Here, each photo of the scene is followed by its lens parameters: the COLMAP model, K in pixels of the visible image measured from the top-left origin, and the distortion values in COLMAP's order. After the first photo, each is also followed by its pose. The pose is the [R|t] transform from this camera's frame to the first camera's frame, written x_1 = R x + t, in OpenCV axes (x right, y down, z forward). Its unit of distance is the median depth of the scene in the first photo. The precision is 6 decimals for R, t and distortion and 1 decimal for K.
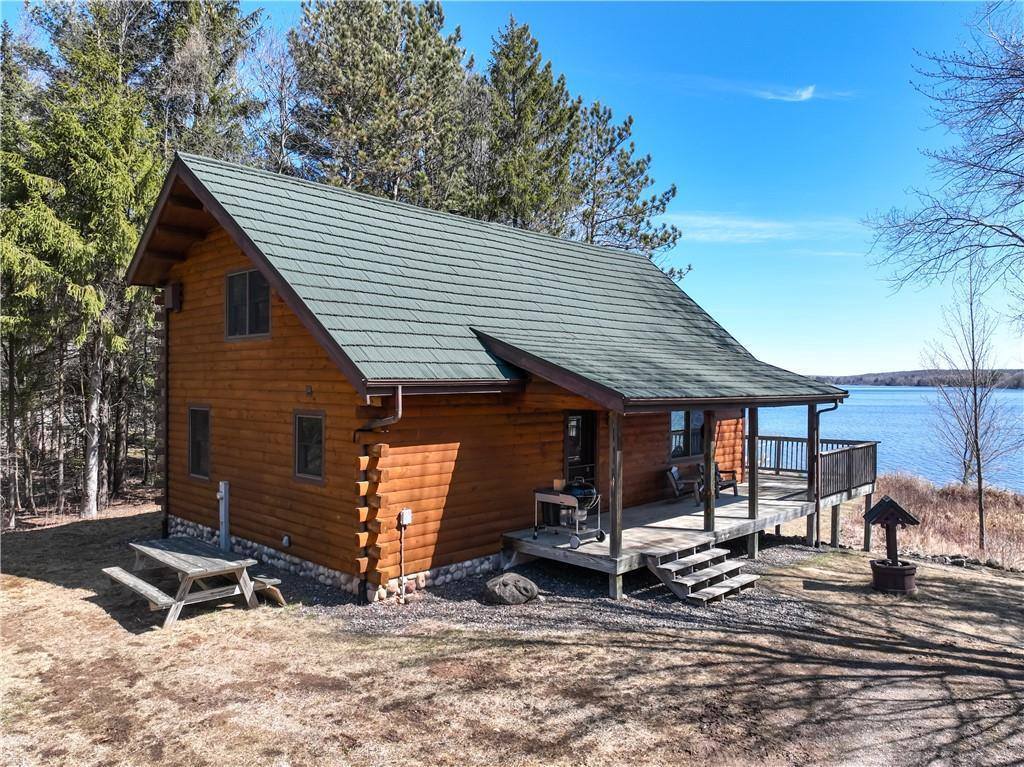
lens RADIAL K [[716.1, 0, 512.0], [0, 716.1, 383.5], [0, 0, 1]] dist [-0.003307, -0.058442]
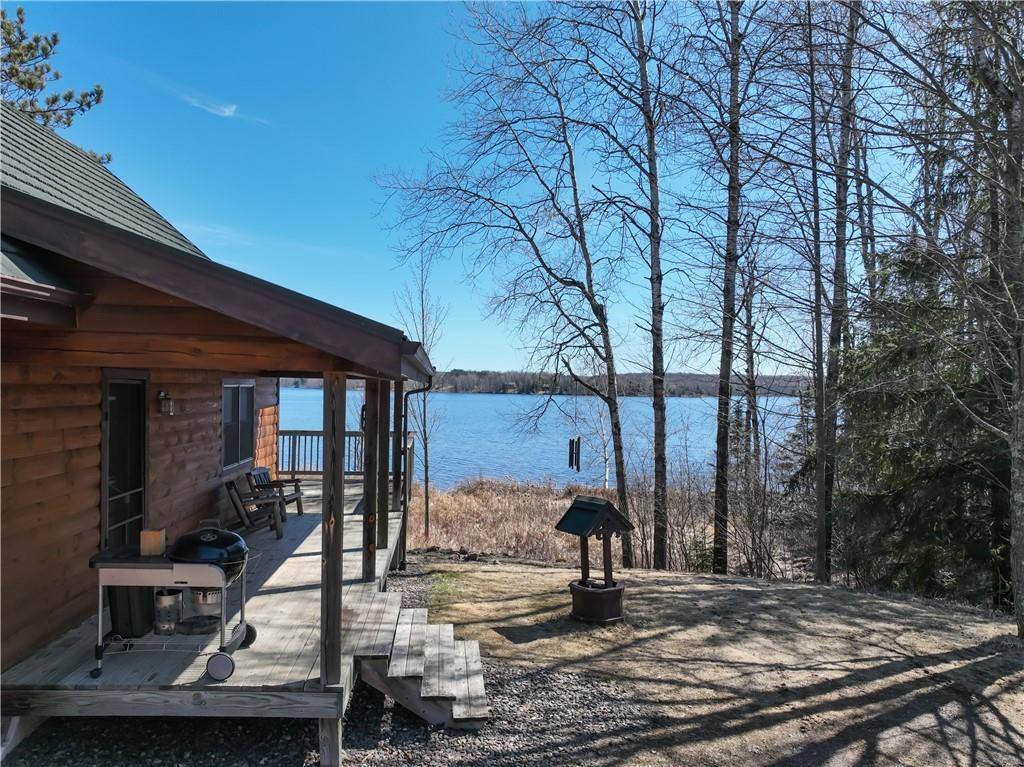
lens RADIAL K [[760.2, 0, 510.3], [0, 760.2, 402.6], [0, 0, 1]] dist [-0.006593, 0.000433]
pose [[0.689534, -0.010693, 0.724174, -0.127552], [-0.011571, 0.999601, 0.025776, 0.041670], [-0.724161, -0.026153, 0.689135, 0.537643]]
